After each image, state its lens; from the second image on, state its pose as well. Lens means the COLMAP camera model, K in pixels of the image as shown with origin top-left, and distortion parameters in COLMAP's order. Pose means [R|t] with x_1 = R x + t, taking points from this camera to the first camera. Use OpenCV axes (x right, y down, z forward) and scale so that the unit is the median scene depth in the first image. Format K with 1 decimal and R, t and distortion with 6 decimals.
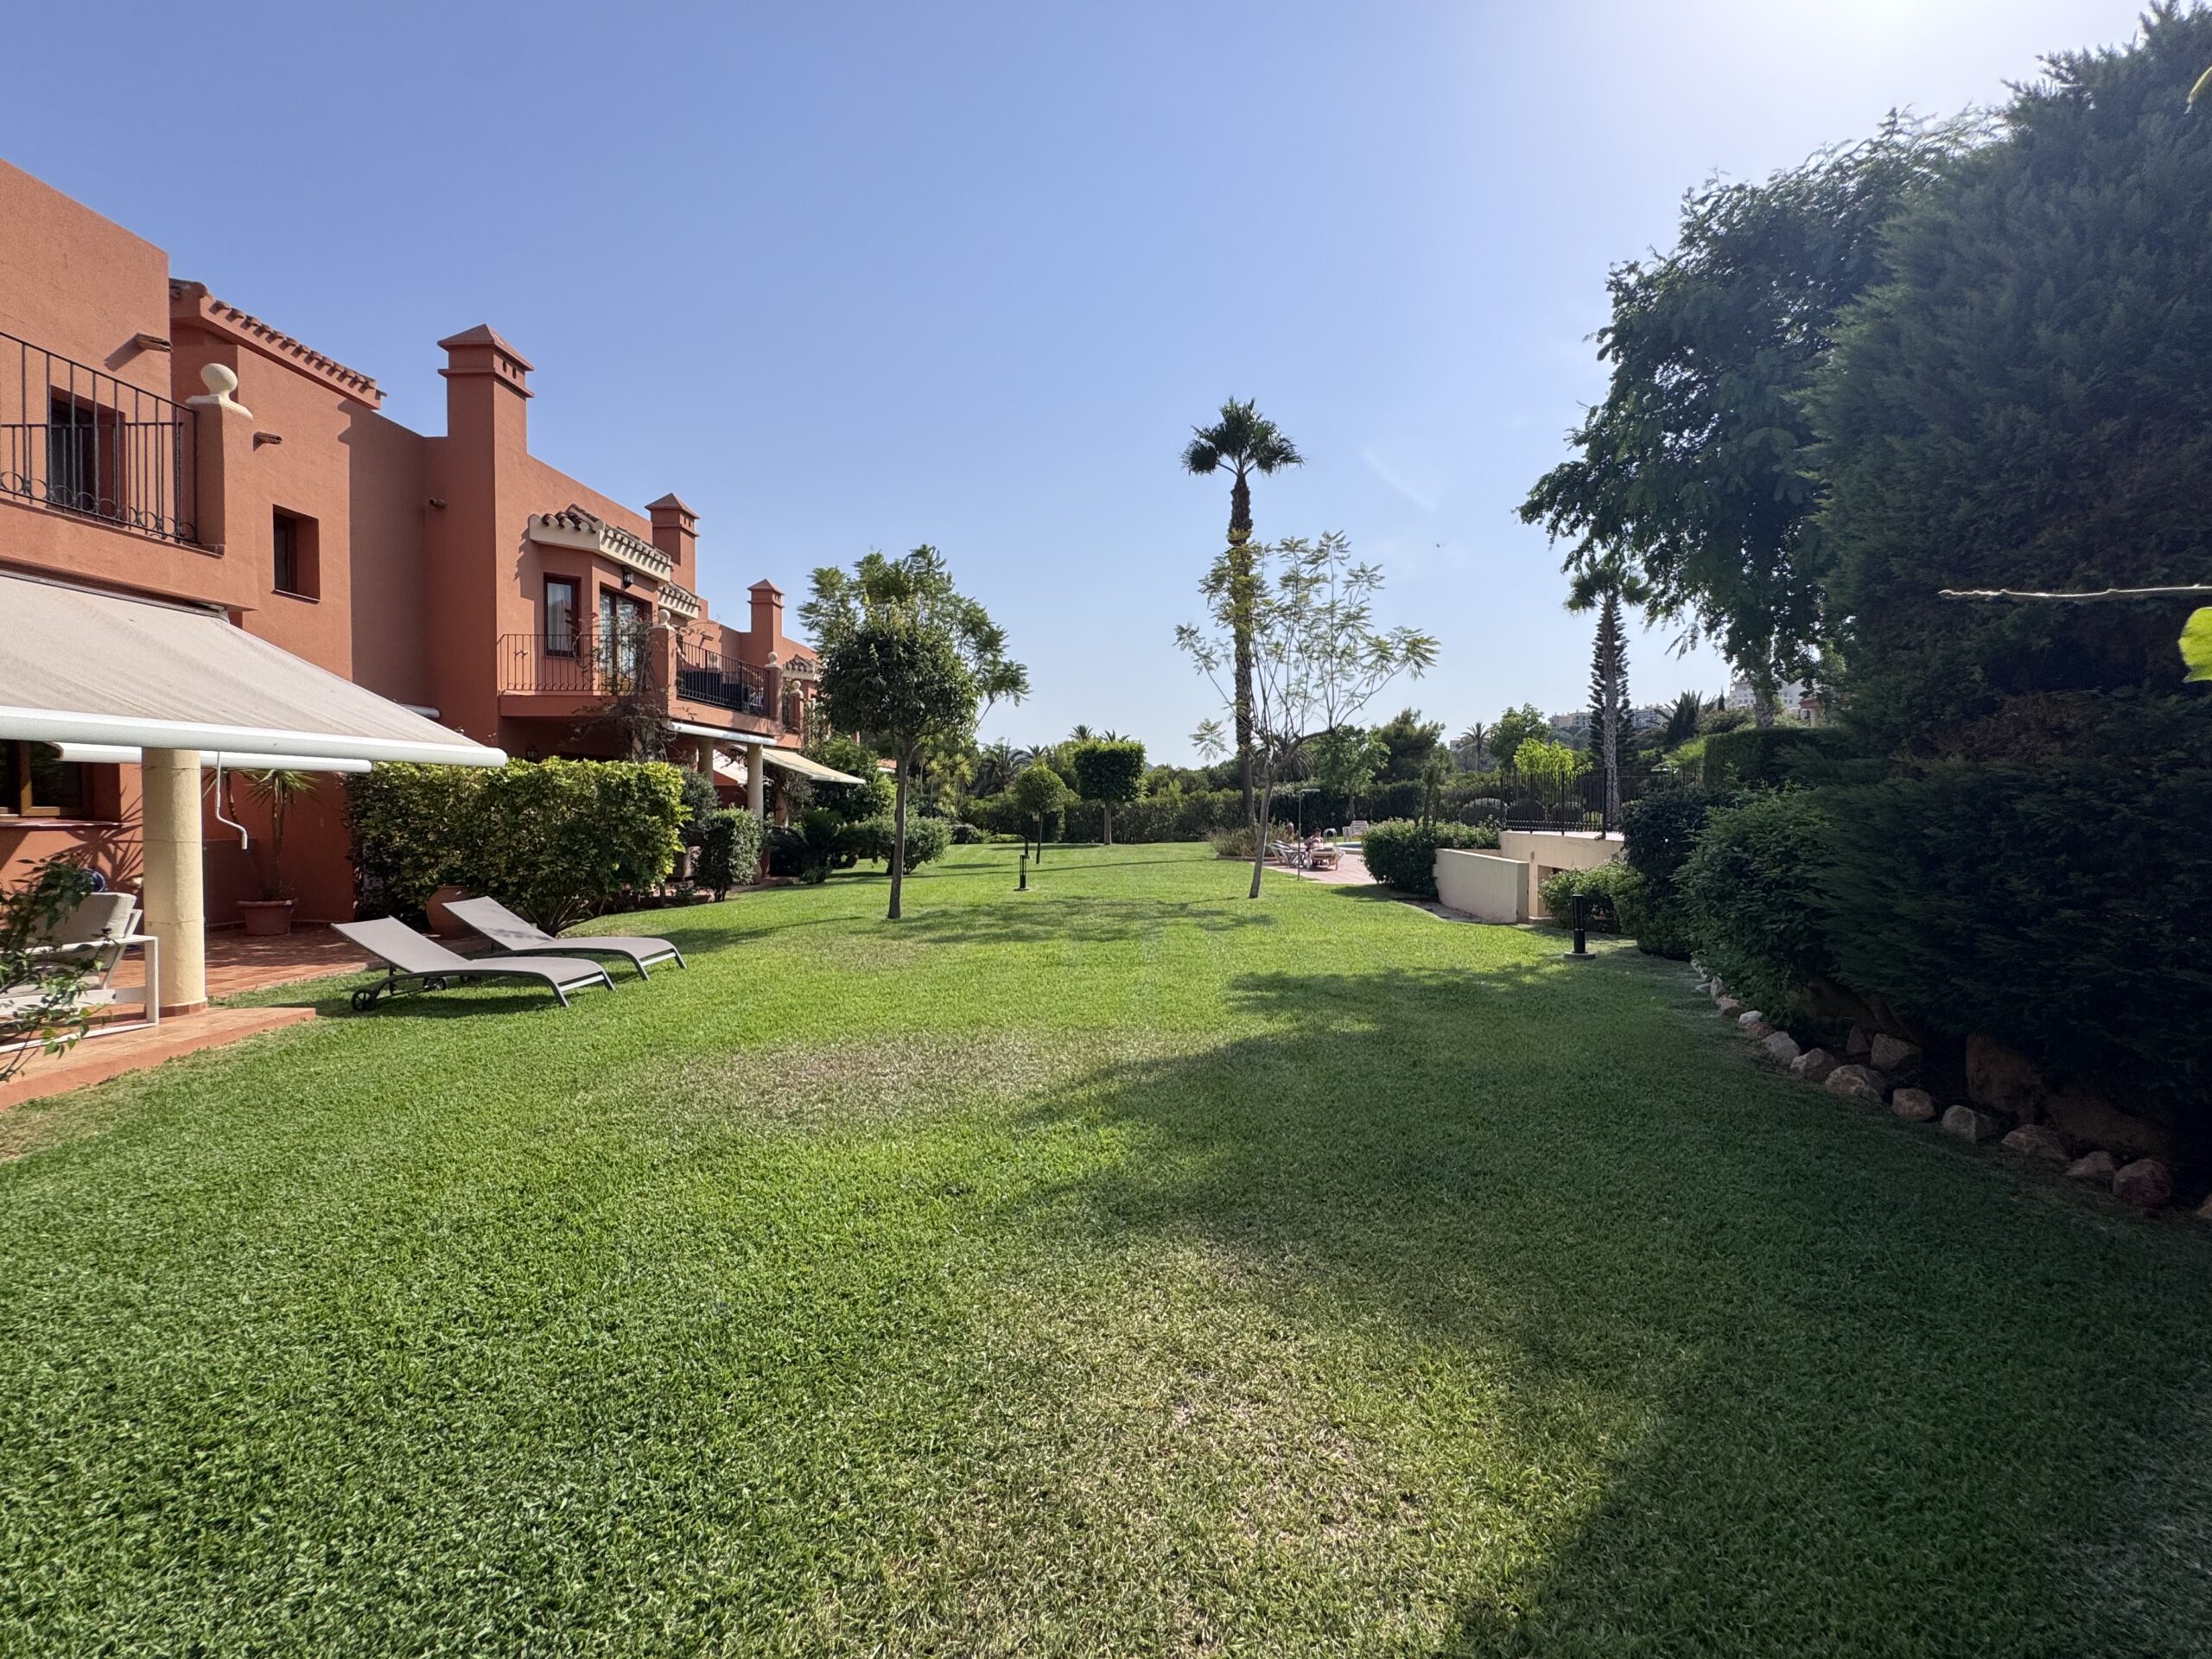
lens RADIAL K [[955.2, 0, 1106.2], [0, 955.2, 826.1], [0, 0, 1]] dist [0.003979, -0.001487]
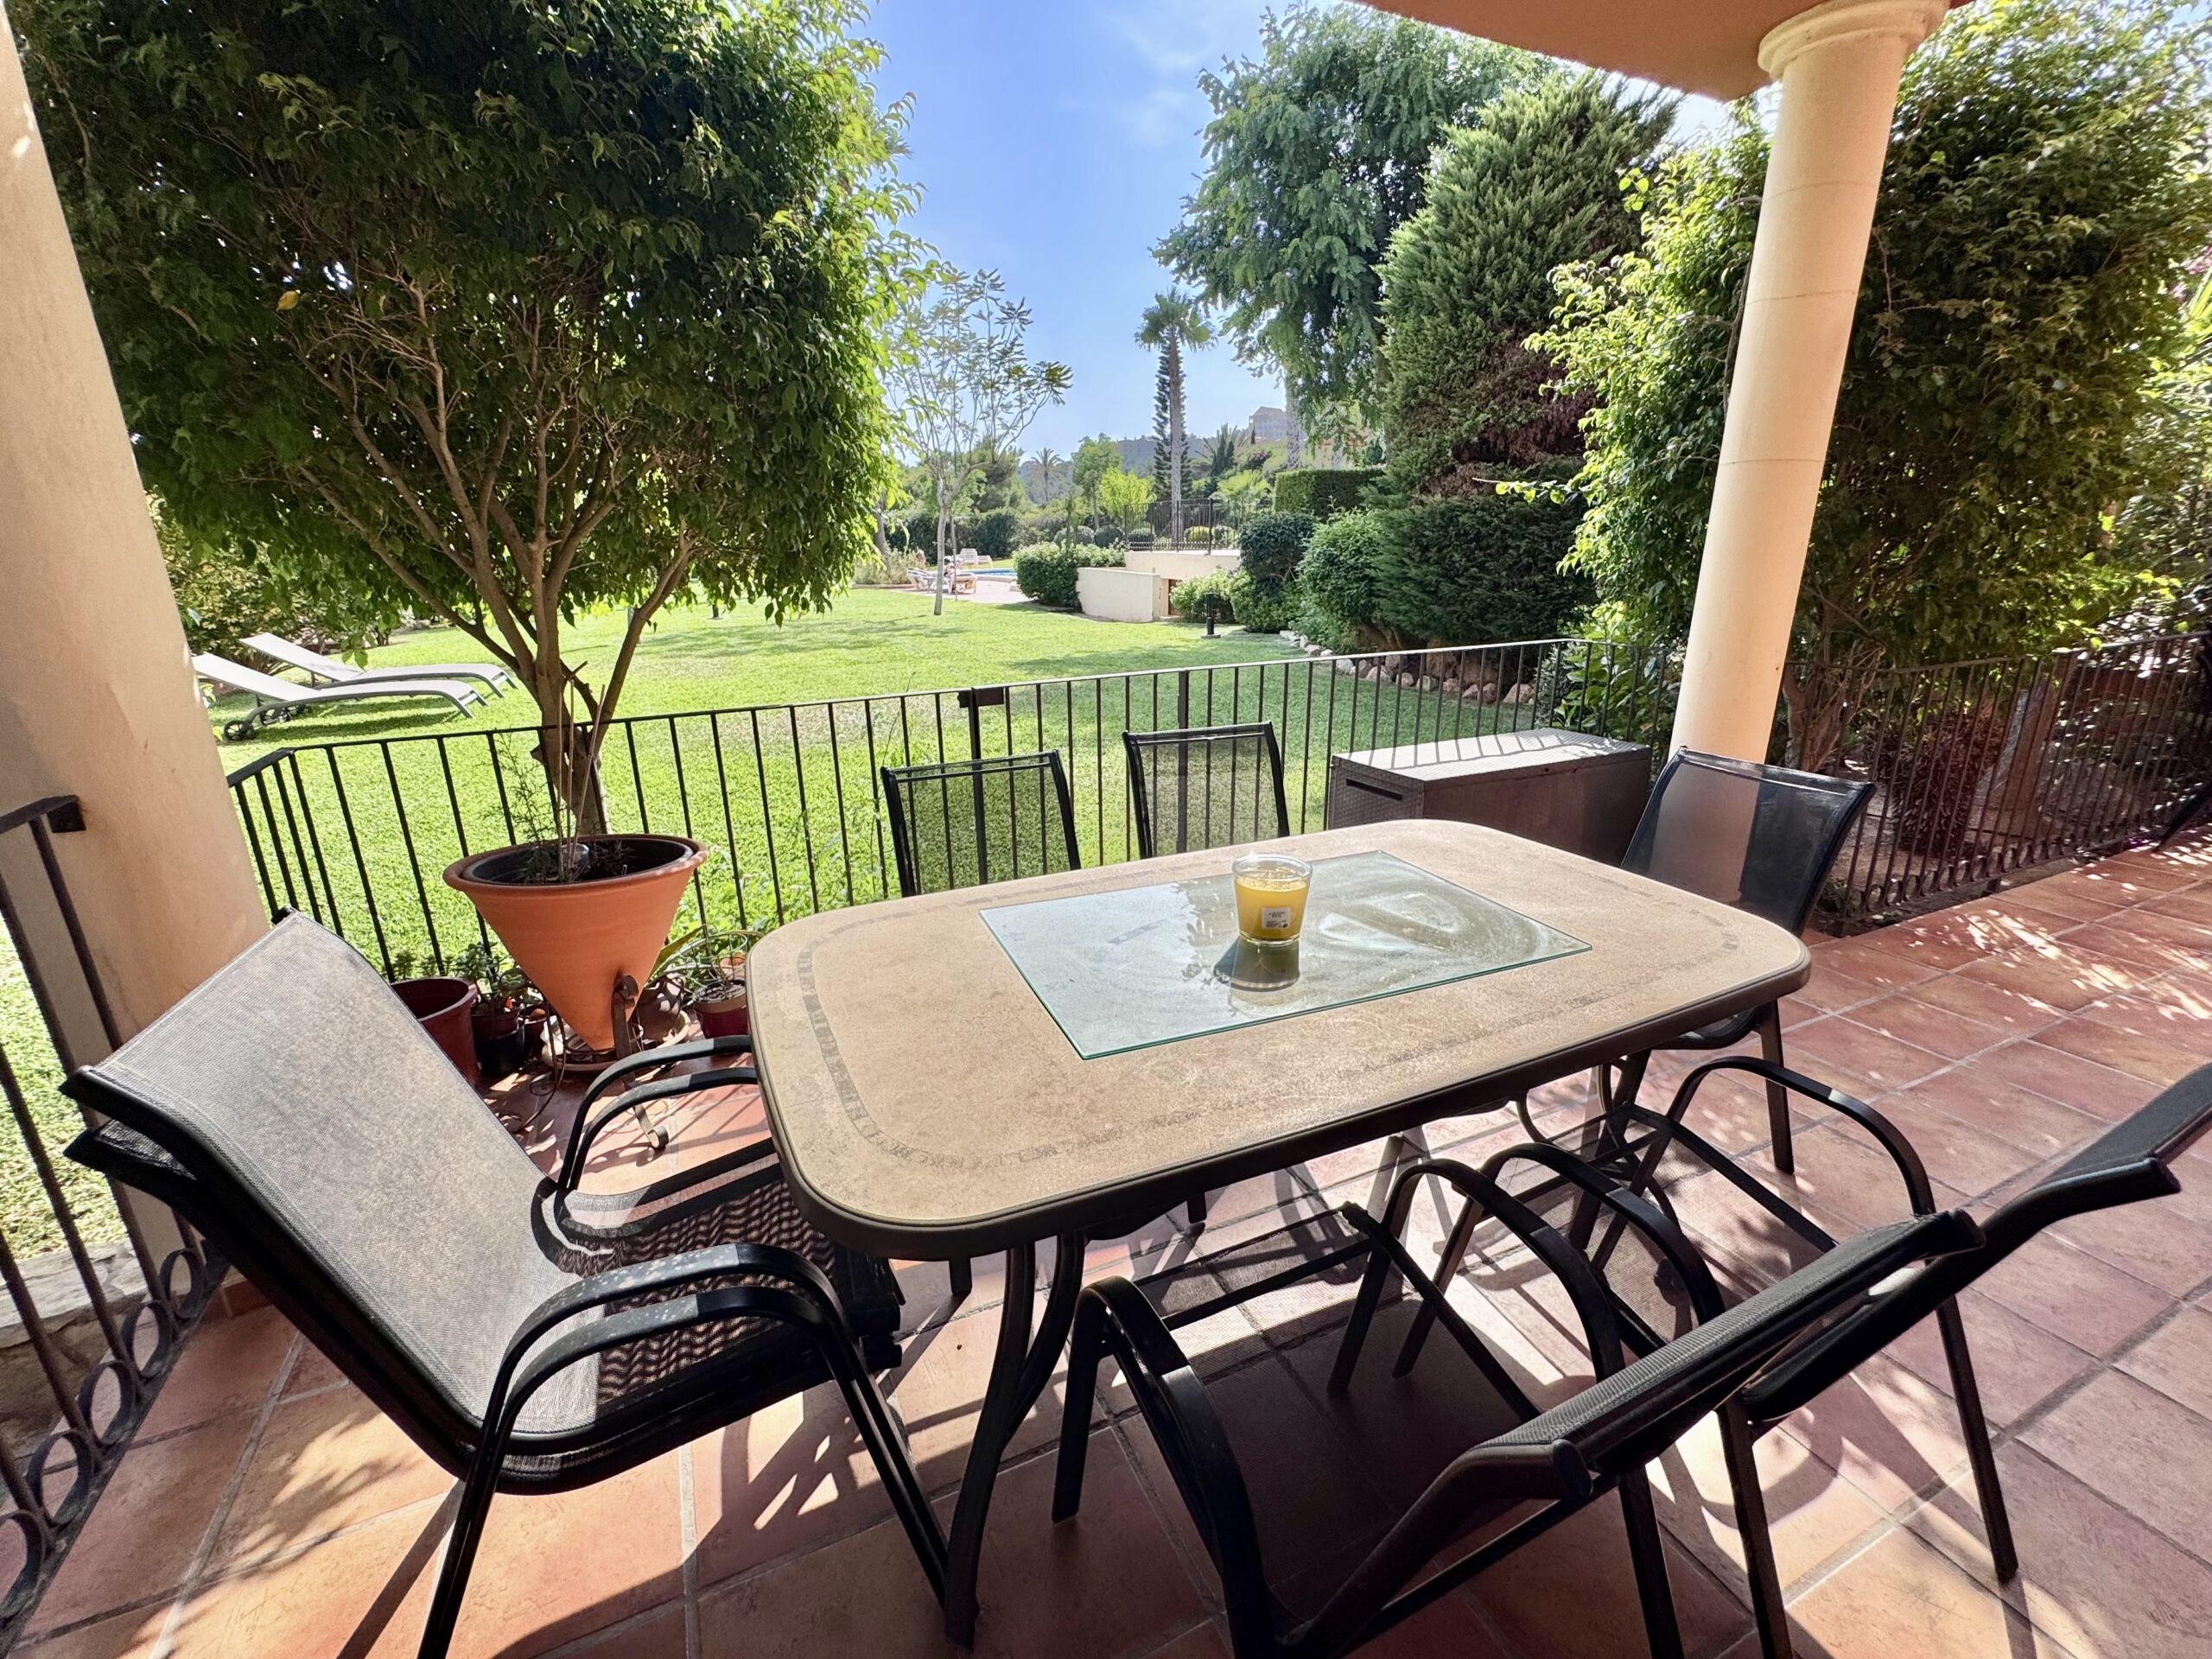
lens RADIAL K [[955.2, 0, 1115.3], [0, 955.2, 829.3], [0, 0, 1]] dist [0.003979, -0.001487]
pose [[0.899970, -0.141135, 0.412473, -0.329030], [0.023597, 0.960529, 0.277177, 0.015349], [-0.435312, -0.239718, 0.867778, -0.312963]]
